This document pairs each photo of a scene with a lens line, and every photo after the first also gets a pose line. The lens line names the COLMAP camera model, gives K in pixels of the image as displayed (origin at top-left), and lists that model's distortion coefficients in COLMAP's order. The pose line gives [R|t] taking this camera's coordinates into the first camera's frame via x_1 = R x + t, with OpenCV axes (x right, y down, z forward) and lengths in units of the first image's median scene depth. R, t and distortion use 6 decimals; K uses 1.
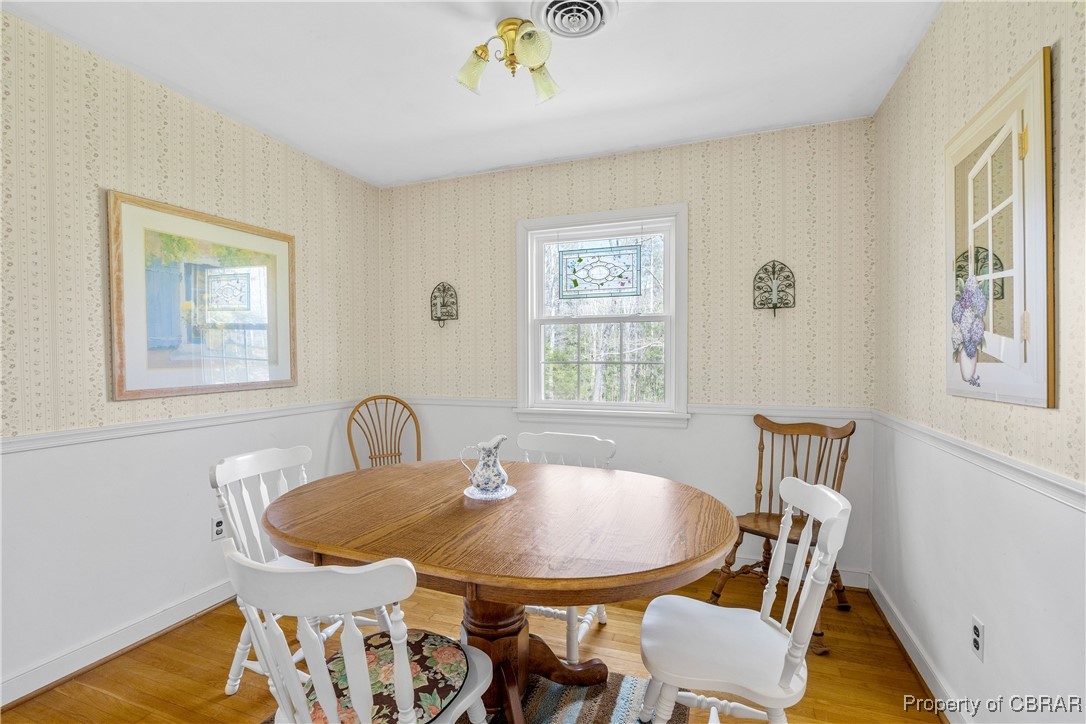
lens RADIAL K [[504.7, 0, 542.7], [0, 504.7, 351.6], [0, 0, 1]] dist [-0.017564, 0.000498]
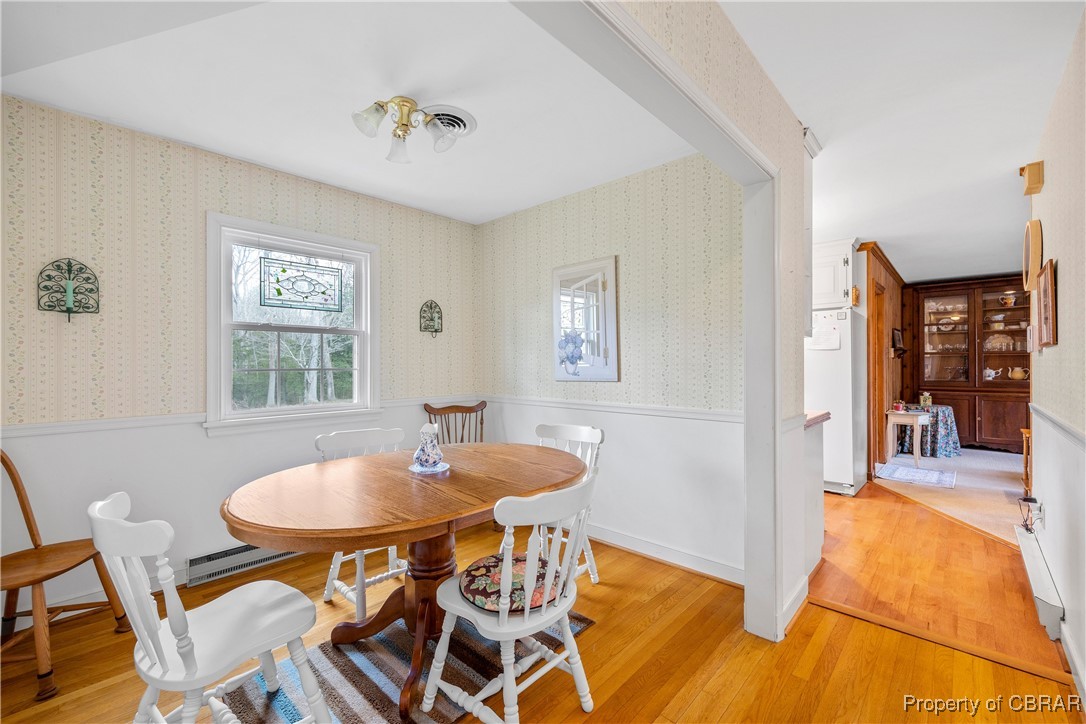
lens RADIAL K [[441.8, 0, 534.9], [0, 441.8, 364.2], [0, 0, 1]] dist [-0.004121, -0.000049]
pose [[0.409517, 0.004500, 0.912291, -0.603449], [-0.005300, 0.999983, -0.002554, 0.011631], [-0.912287, -0.003789, 0.409534, 0.176620]]
